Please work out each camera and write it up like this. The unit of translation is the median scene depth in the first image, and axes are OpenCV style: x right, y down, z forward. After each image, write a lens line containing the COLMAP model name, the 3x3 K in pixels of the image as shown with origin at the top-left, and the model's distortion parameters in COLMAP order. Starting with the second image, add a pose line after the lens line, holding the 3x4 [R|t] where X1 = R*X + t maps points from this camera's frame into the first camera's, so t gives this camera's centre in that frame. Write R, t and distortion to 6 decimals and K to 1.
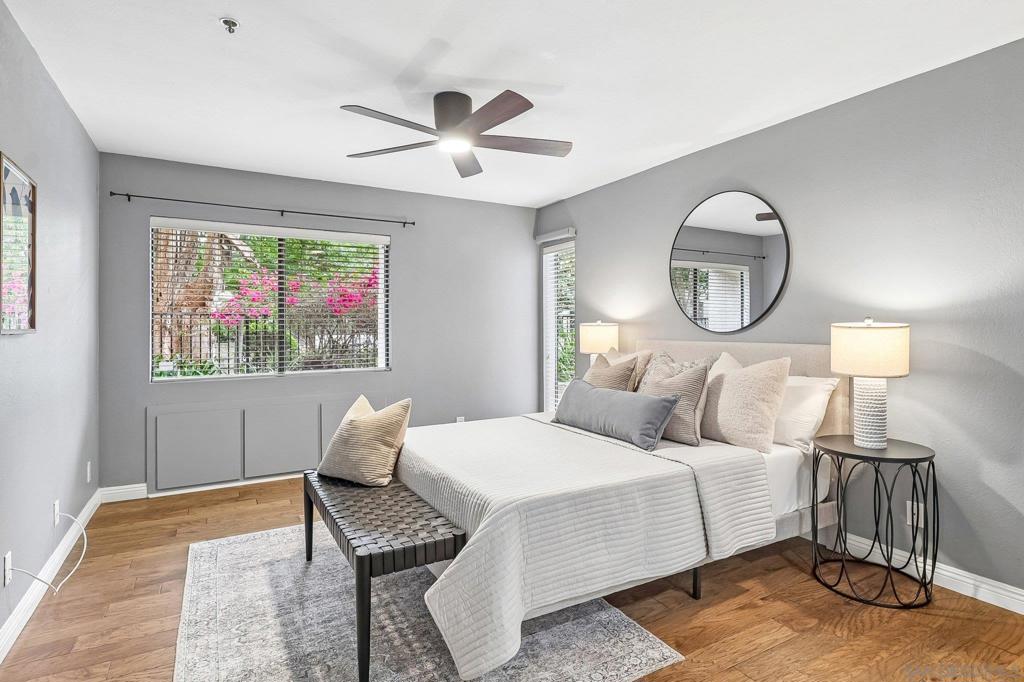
lens RADIAL K [[534.4, 0, 512.6], [0, 534.4, 322.3], [0, 0, 1]] dist [0.000837, -0.001422]
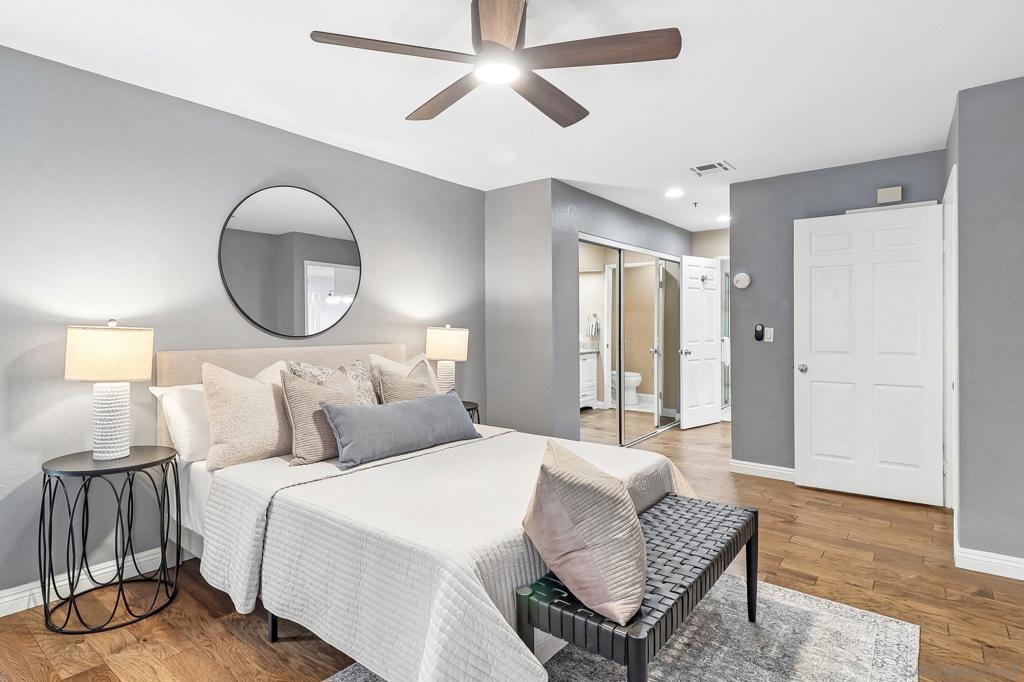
lens RADIAL K [[534.4, 0, 512.6], [0, 534.4, 322.3], [0, 0, 1]] dist [0.000837, -0.001422]
pose [[-0.374884, -0.004349, 0.927061, -0.843559], [-0.001167, 0.999990, 0.004219, -0.013928], [-0.927071, 0.000499, -0.374886, 1.369472]]
